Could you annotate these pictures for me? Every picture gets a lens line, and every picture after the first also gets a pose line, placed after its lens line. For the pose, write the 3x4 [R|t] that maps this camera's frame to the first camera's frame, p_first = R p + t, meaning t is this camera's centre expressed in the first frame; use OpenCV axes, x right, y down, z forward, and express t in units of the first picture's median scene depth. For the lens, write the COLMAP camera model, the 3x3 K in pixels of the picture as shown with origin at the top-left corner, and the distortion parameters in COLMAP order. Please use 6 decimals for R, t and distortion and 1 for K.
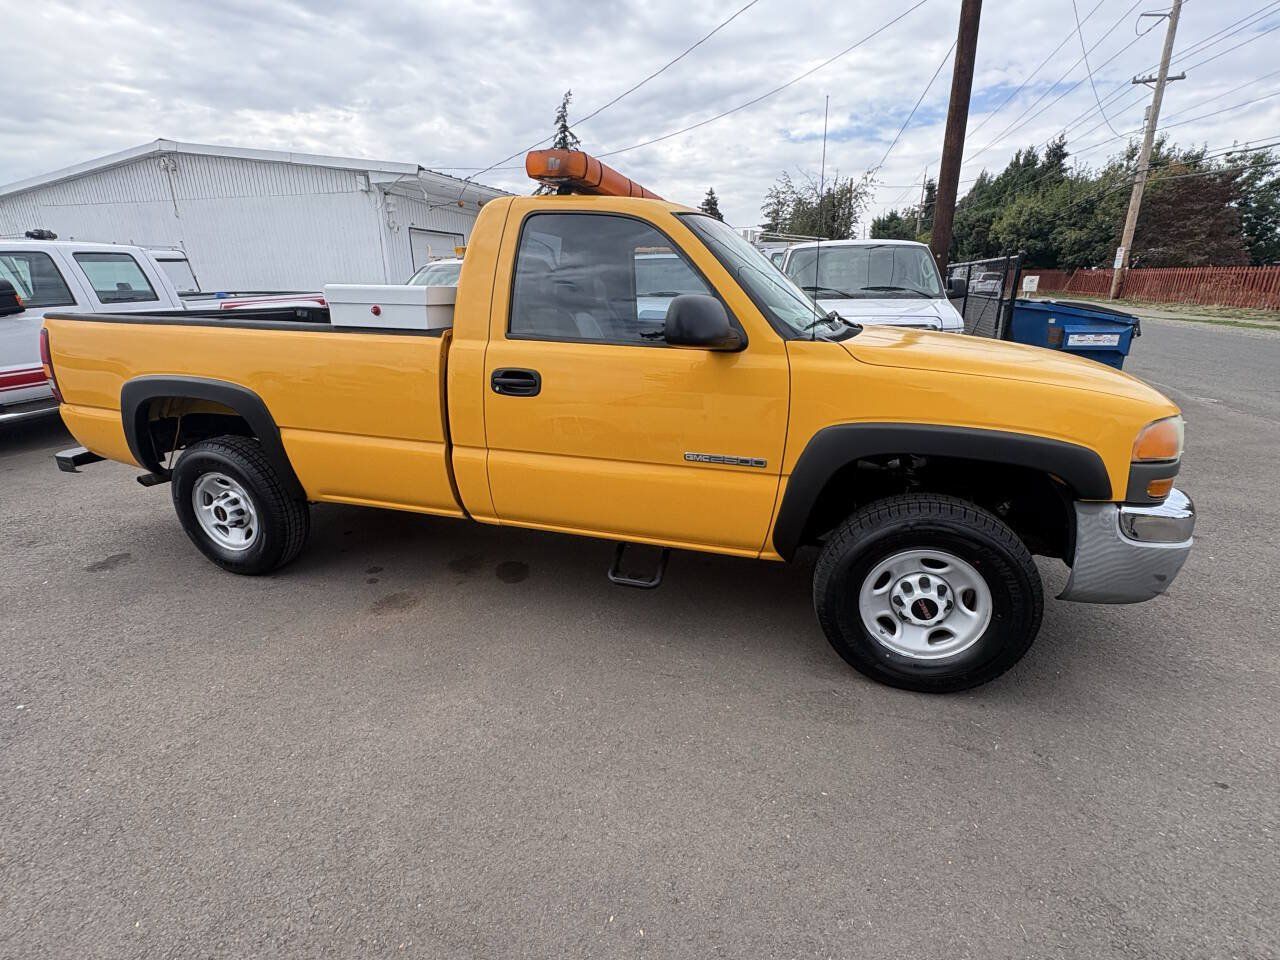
lens RADIAL K [[590.8, 0, 637.9], [0, 590.8, 481.0], [0, 0, 1]] dist [0.002602, -0.000835]
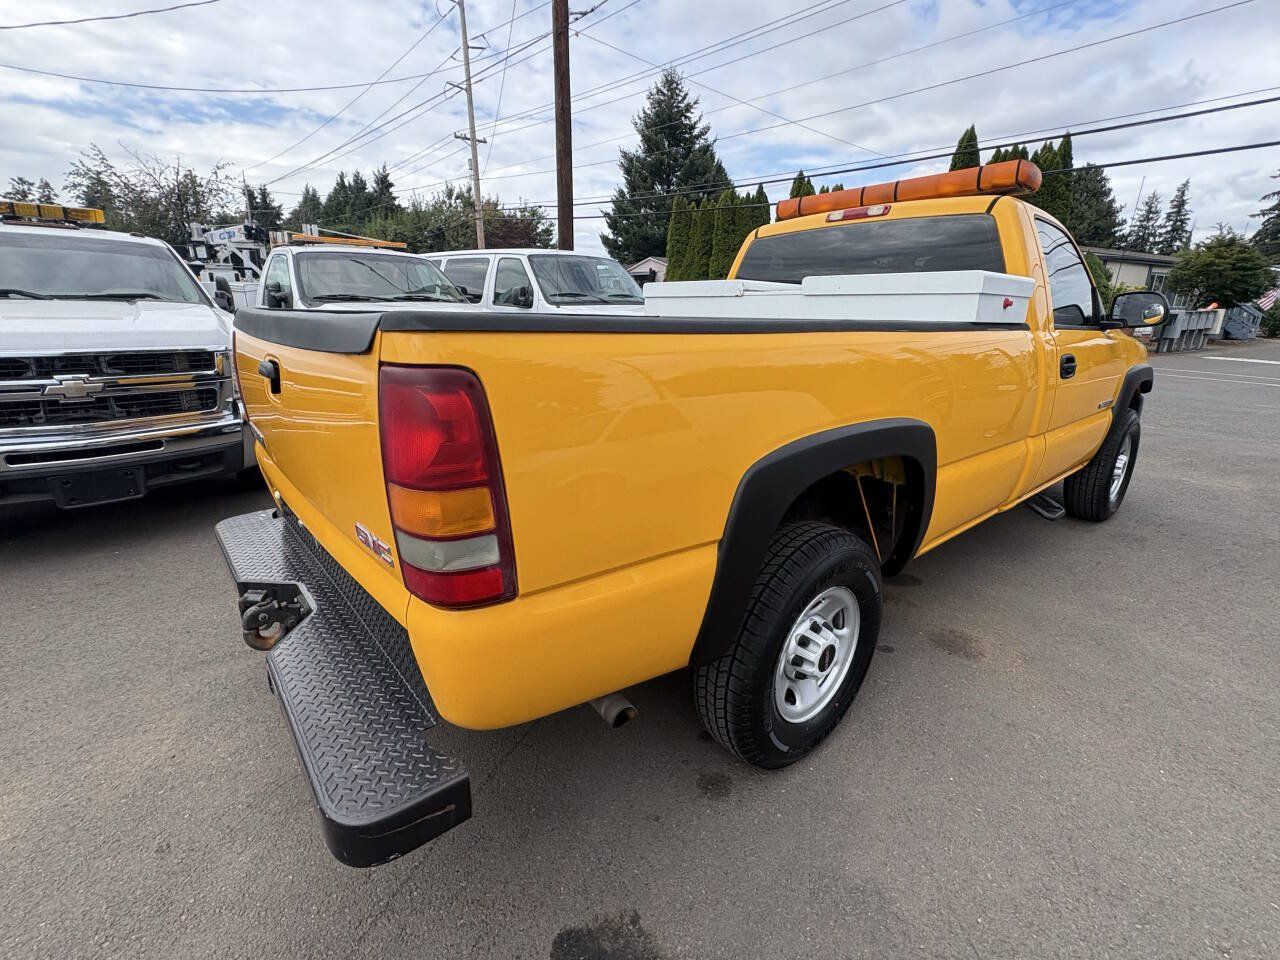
lens RADIAL K [[590.8, 0, 637.3], [0, 590.8, 477.4], [0, 0, 1]] dist [0.002602, -0.000835]
pose [[0.538305, -0.230682, 0.810564, -1.074953], [0.251264, 0.961996, 0.106911, -0.193450], [-0.804422, 0.146115, 0.575809, 0.694538]]
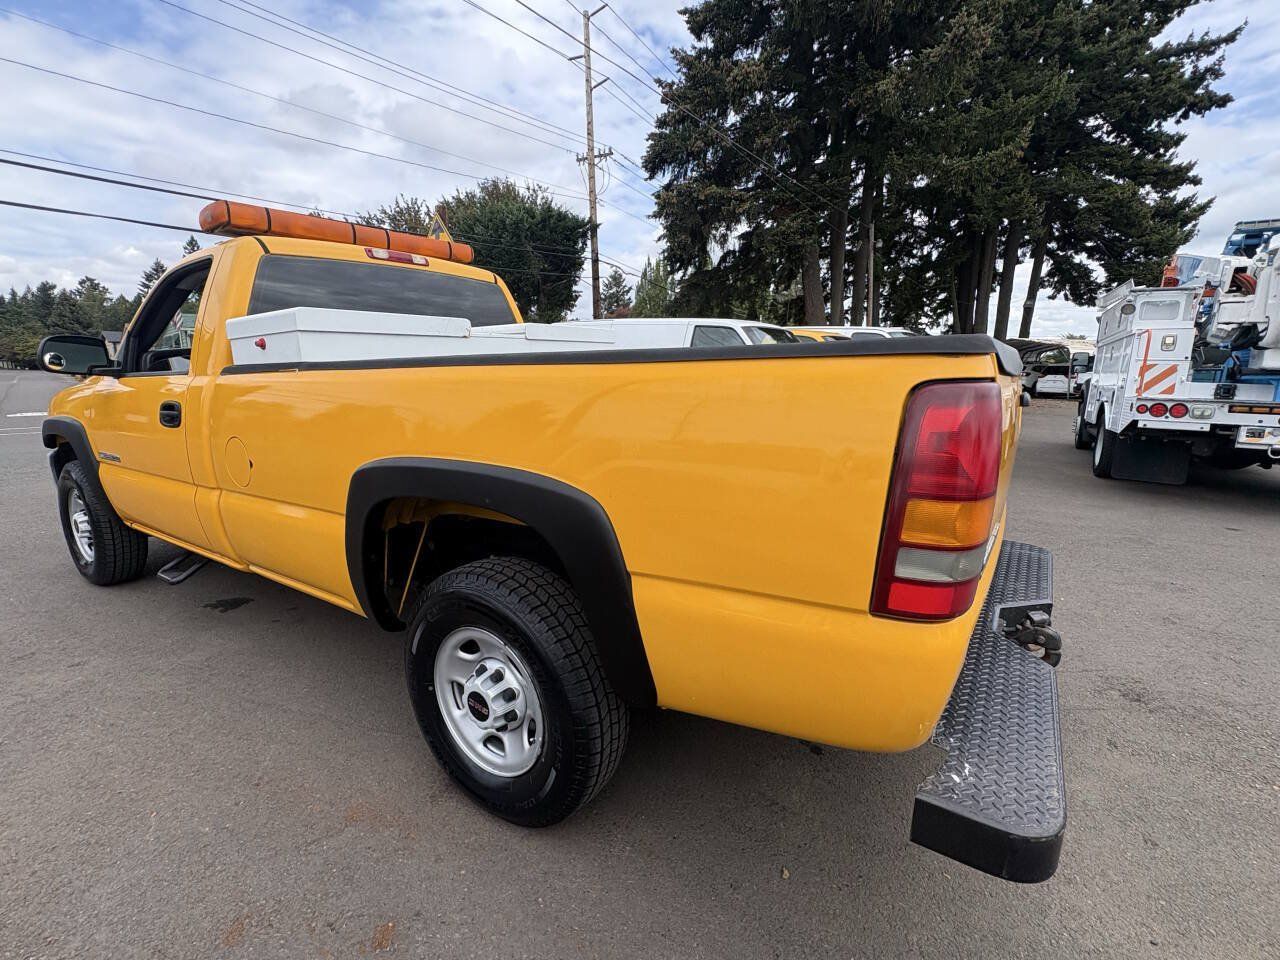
lens RADIAL K [[590.8, 0, 640.9], [0, 590.8, 477.9], [0, 0, 1]] dist [0.002602, -0.000835]
pose [[-0.961323, -0.048560, 0.271108, -0.719230], [0.088599, 0.877493, 0.471335, -0.481438], [-0.260784, 0.477125, -0.839252, 1.665144]]
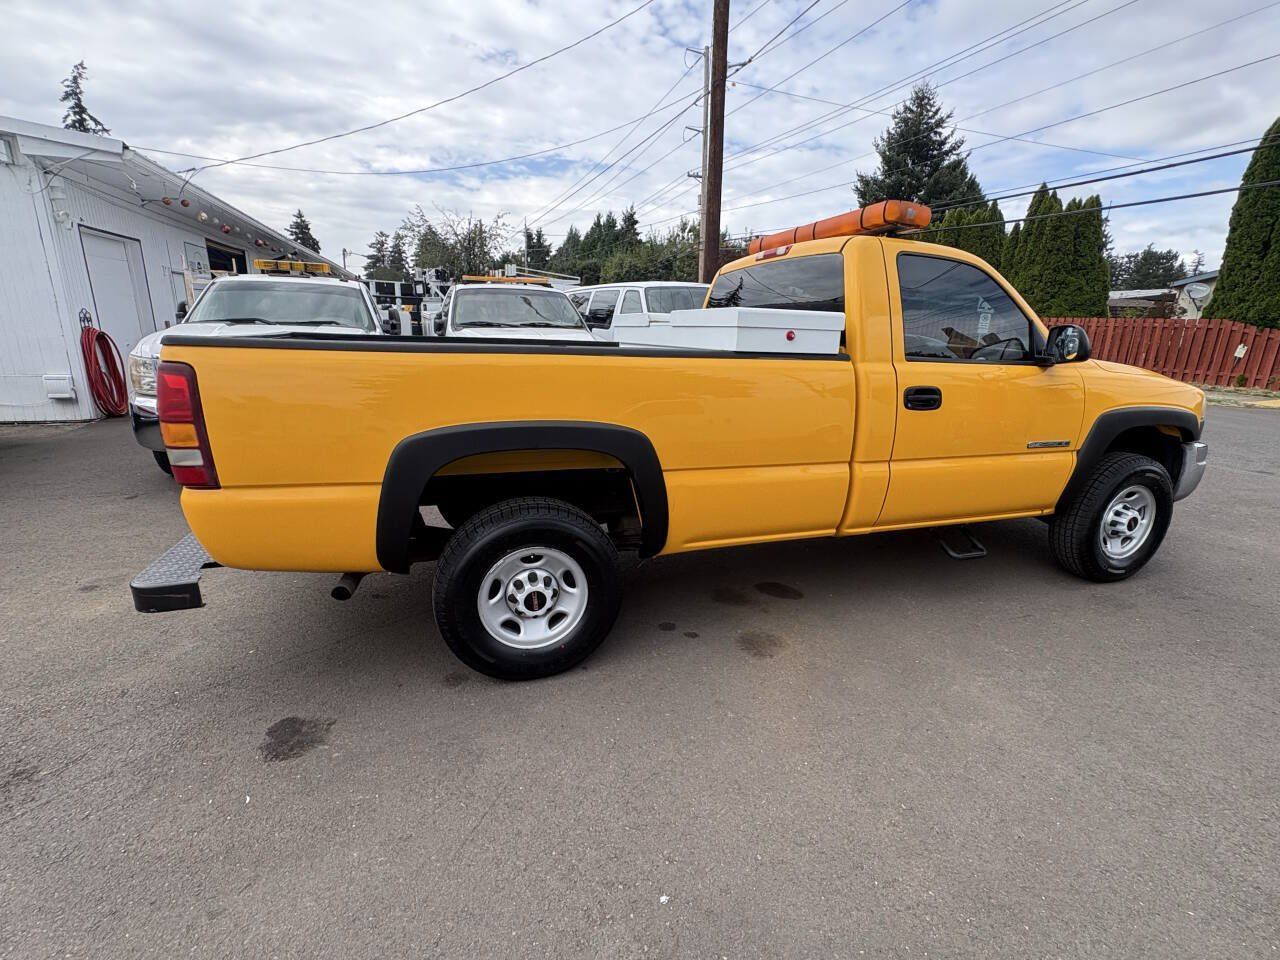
lens RADIAL K [[590.8, 0, 637.8], [0, 590.8, 479.4], [0, 0, 1]] dist [0.002602, -0.000835]
pose [[0.812142, -0.129915, 0.568812, -0.881390], [0.161524, 0.986855, -0.005227, -0.063570], [-0.560656, 0.096122, 0.822451, 0.256341]]
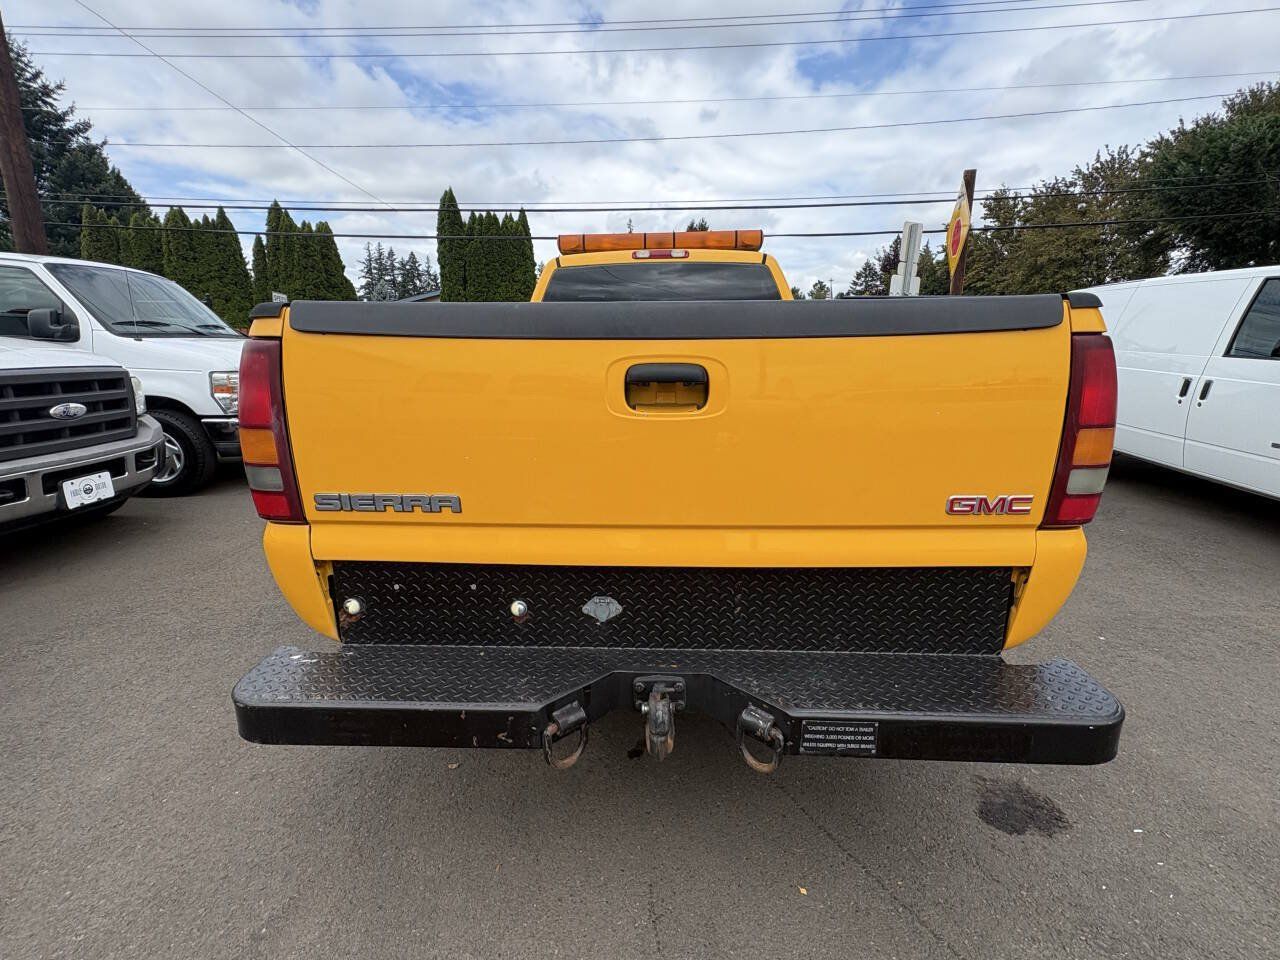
lens RADIAL K [[590.8, 0, 639.7], [0, 590.8, 478.3], [0, 0, 1]] dist [0.002602, -0.000835]
pose [[-0.265390, -0.202849, 0.942561, -1.171544], [0.300347, 0.911577, 0.280748, -0.332731], [-0.916166, 0.357603, -0.180998, 1.236146]]
